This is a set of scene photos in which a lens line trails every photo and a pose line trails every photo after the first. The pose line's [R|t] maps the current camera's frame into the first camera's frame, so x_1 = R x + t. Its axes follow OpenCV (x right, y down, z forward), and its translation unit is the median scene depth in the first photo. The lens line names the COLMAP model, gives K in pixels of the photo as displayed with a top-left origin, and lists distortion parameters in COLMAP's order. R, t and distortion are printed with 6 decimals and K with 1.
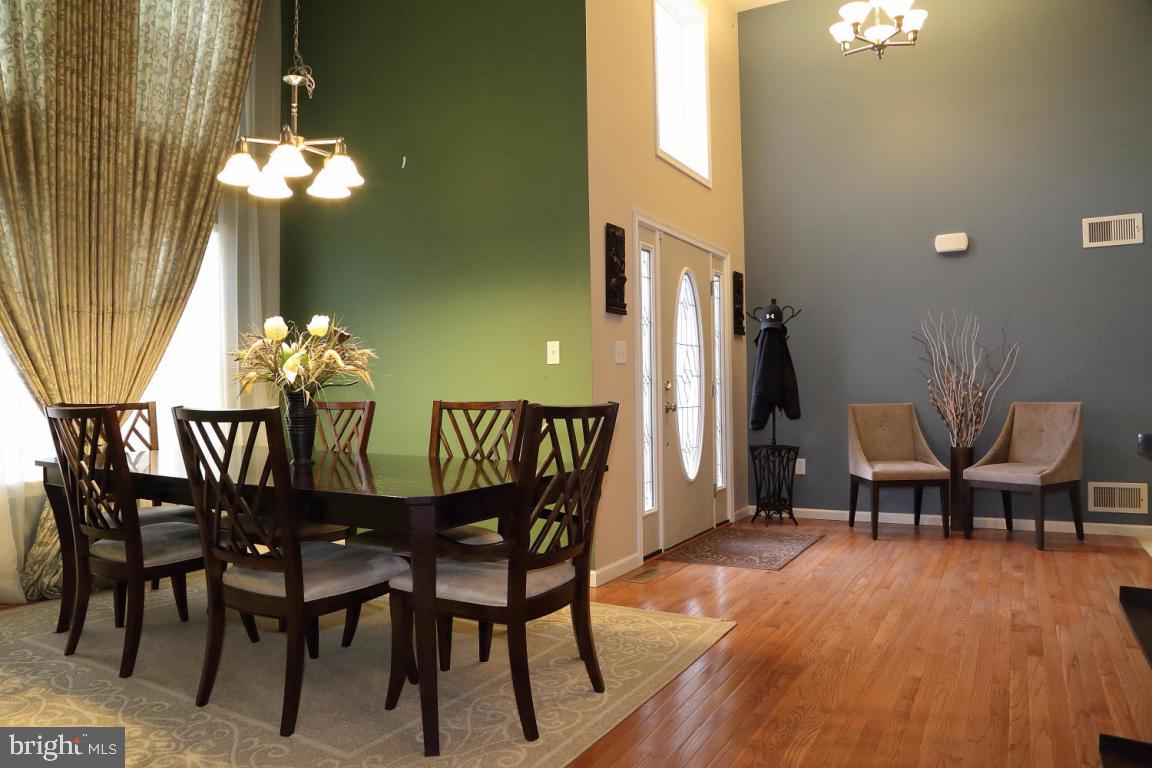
lens RADIAL K [[787.0, 0, 576.0], [0, 787.0, 384.0], [0, 0, 1]] dist [-0.131248, 0.070725]
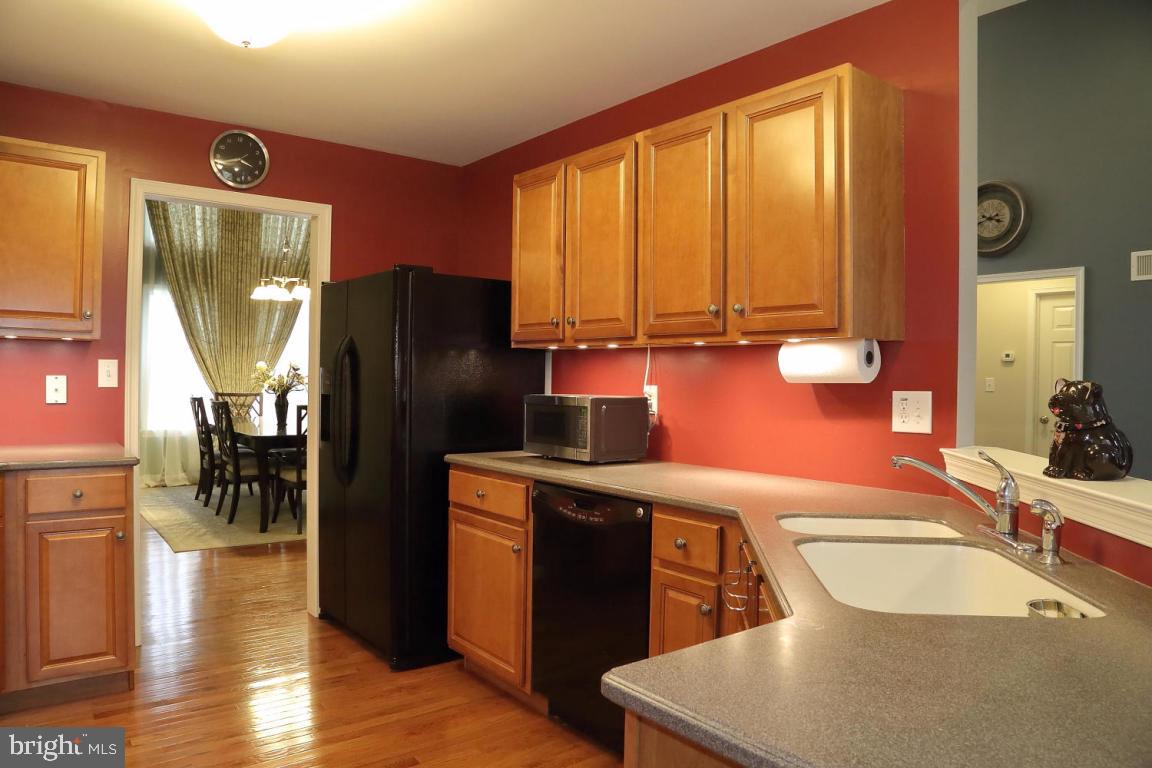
lens RADIAL K [[776.0, 0, 559.4], [0, 776.0, 382.0], [0, 0, 1]] dist [-0.108478, 0.060801]
pose [[0.918308, 0.034168, -0.394389, 0.980299], [-0.026706, 0.999346, 0.024396, -0.076721], [0.394965, -0.011870, 0.918620, -0.558971]]
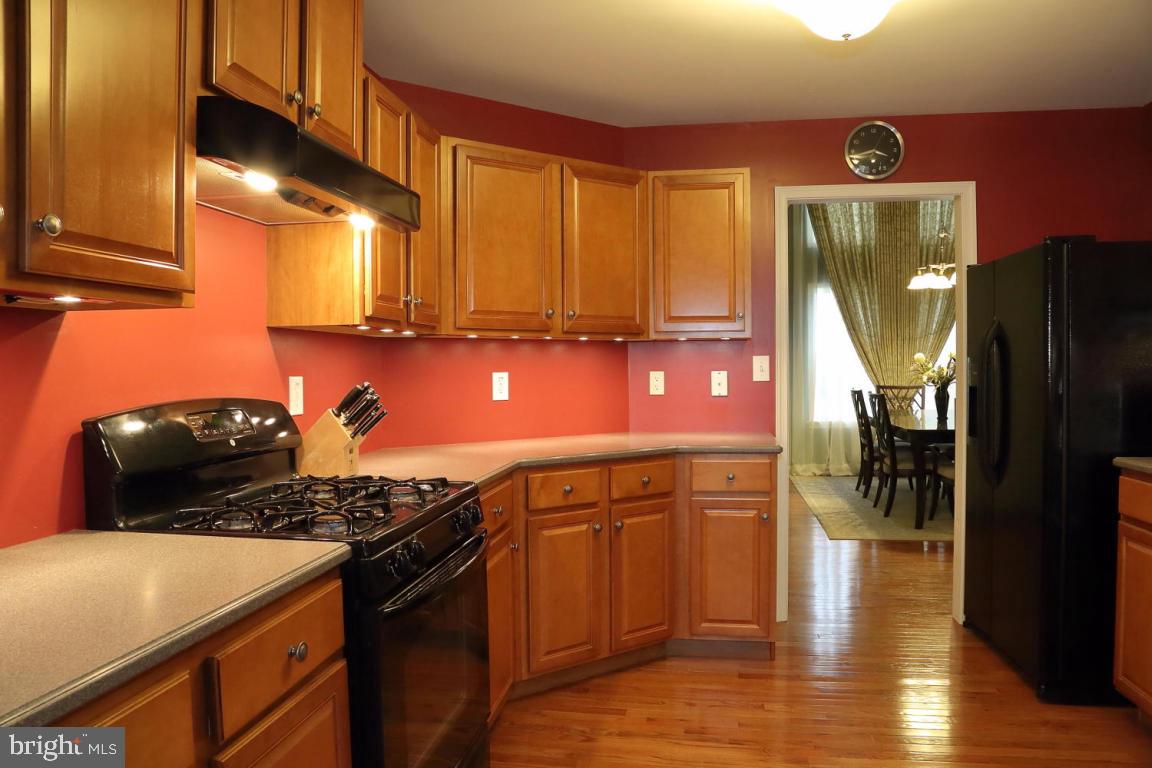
lens RADIAL K [[787.0, 0, 576.0], [0, 787.0, 384.0], [0, 0, 1]] dist [-0.131248, 0.070725]
pose [[0.345599, 0.033551, -0.937782, 1.001444], [0.015560, 0.999018, 0.041476, -0.076598], [0.938253, -0.028926, 0.344738, -0.530150]]
